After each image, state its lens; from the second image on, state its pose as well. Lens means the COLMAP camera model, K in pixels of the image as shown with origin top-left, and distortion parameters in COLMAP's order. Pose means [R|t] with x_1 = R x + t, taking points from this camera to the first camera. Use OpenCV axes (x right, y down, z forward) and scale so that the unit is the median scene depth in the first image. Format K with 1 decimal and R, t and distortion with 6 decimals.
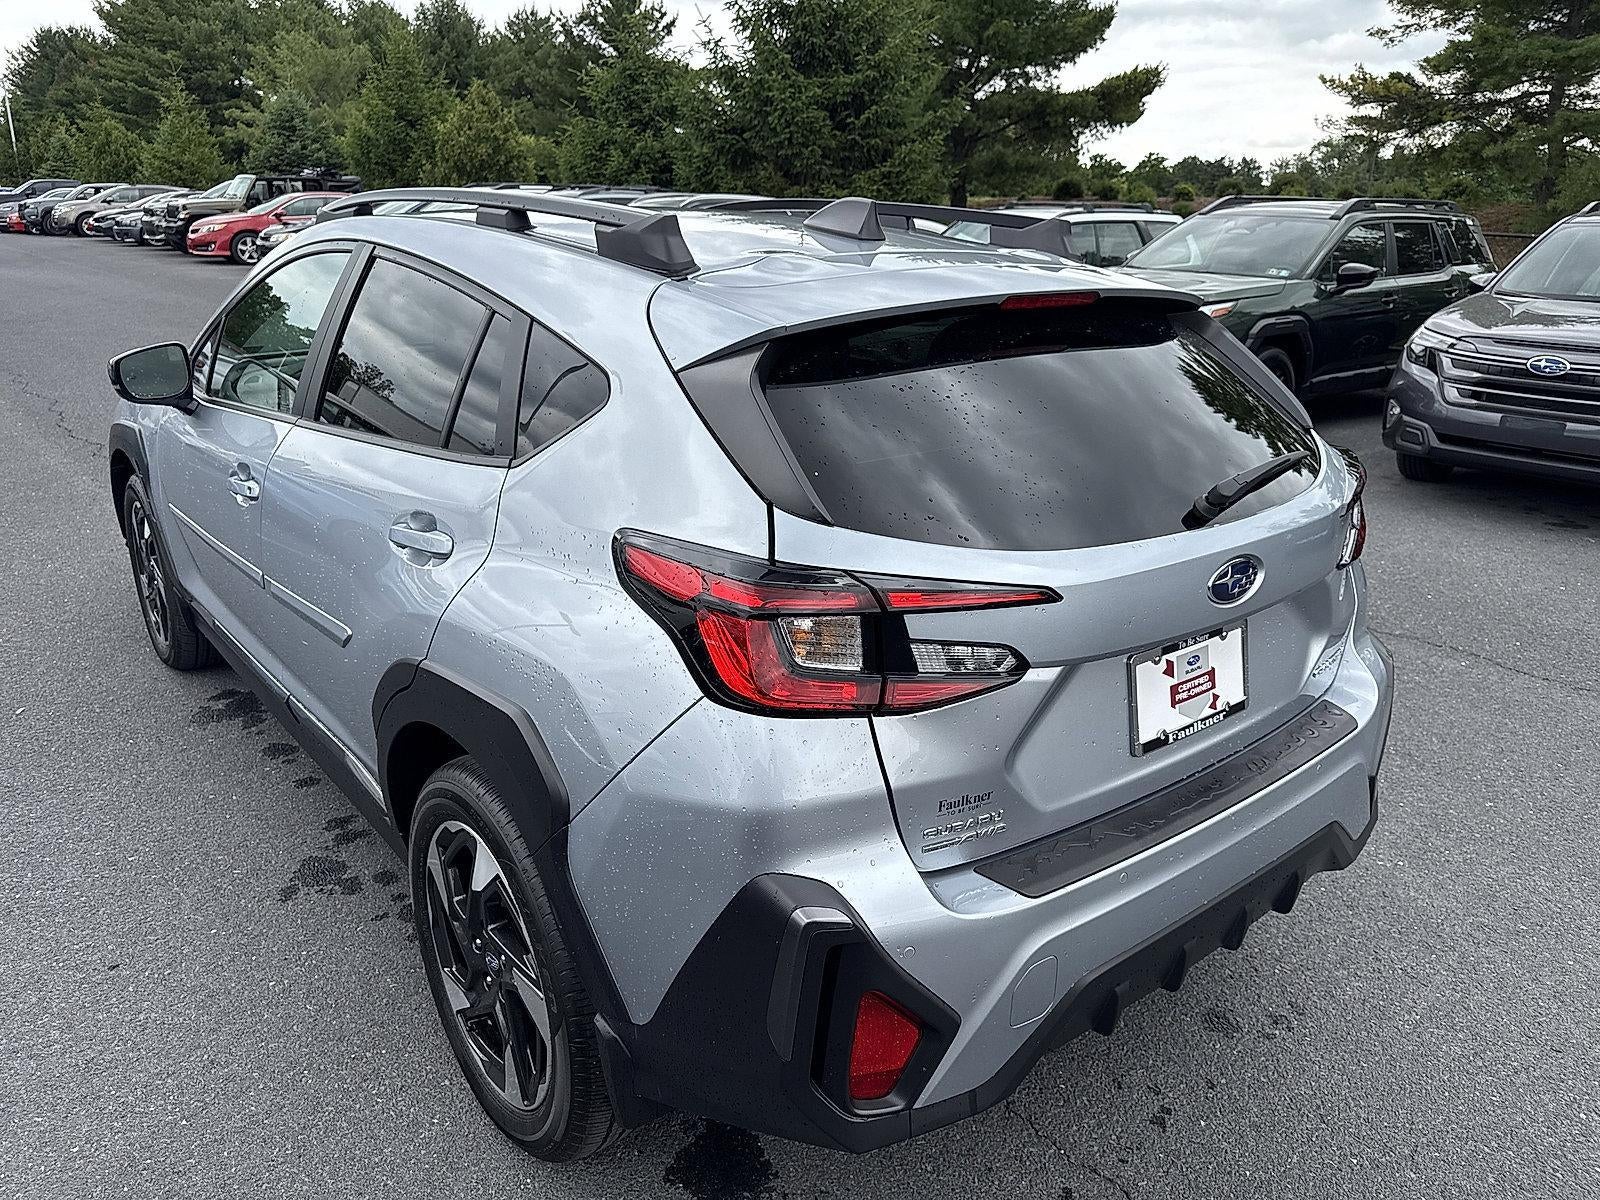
lens RADIAL K [[1147.9, 0, 809.2], [0, 1147.9, 594.6], [0, 0, 1]] dist [0.013914, -0.013395]
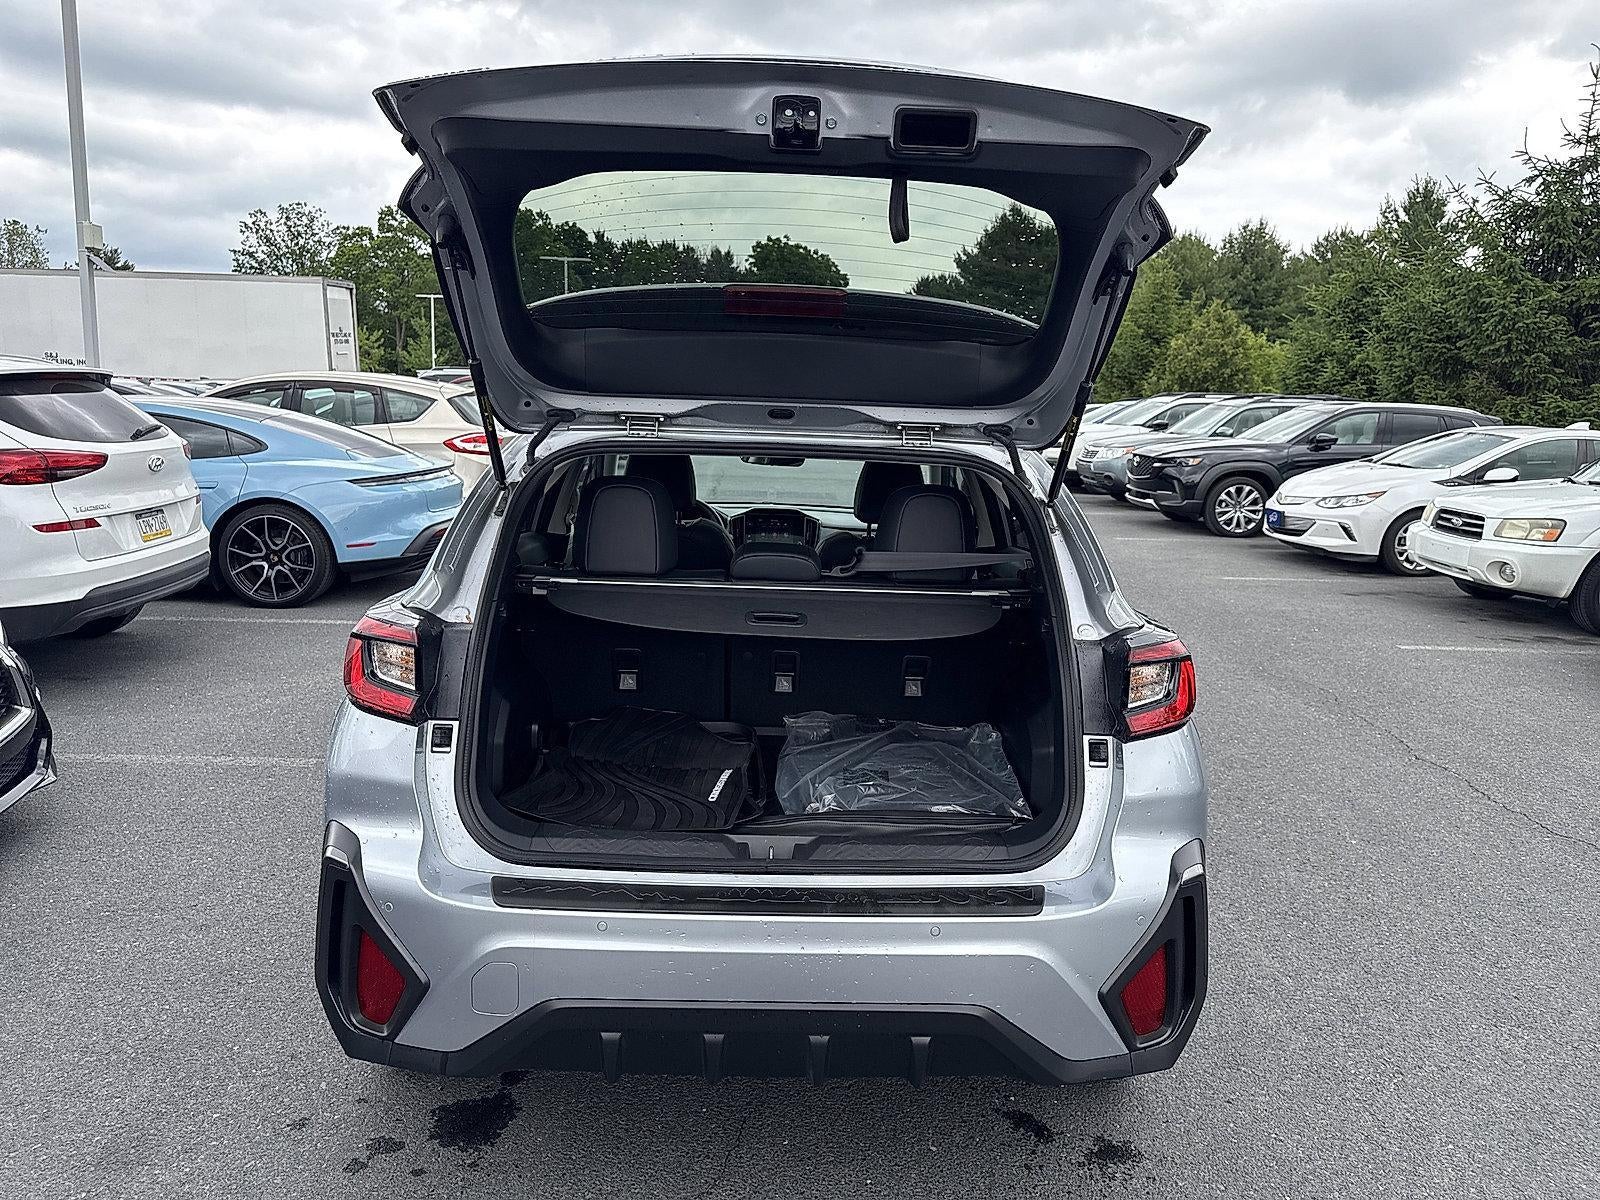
lens RADIAL K [[1147.9, 0, 809.2], [0, 1147.9, 594.6], [0, 0, 1]] dist [0.013914, -0.013395]
pose [[0.801391, 0.109315, -0.588067, 0.923905], [-0.208630, 0.972499, -0.103534, -0.001228], [0.560576, 0.205659, 0.802159, 0.104536]]
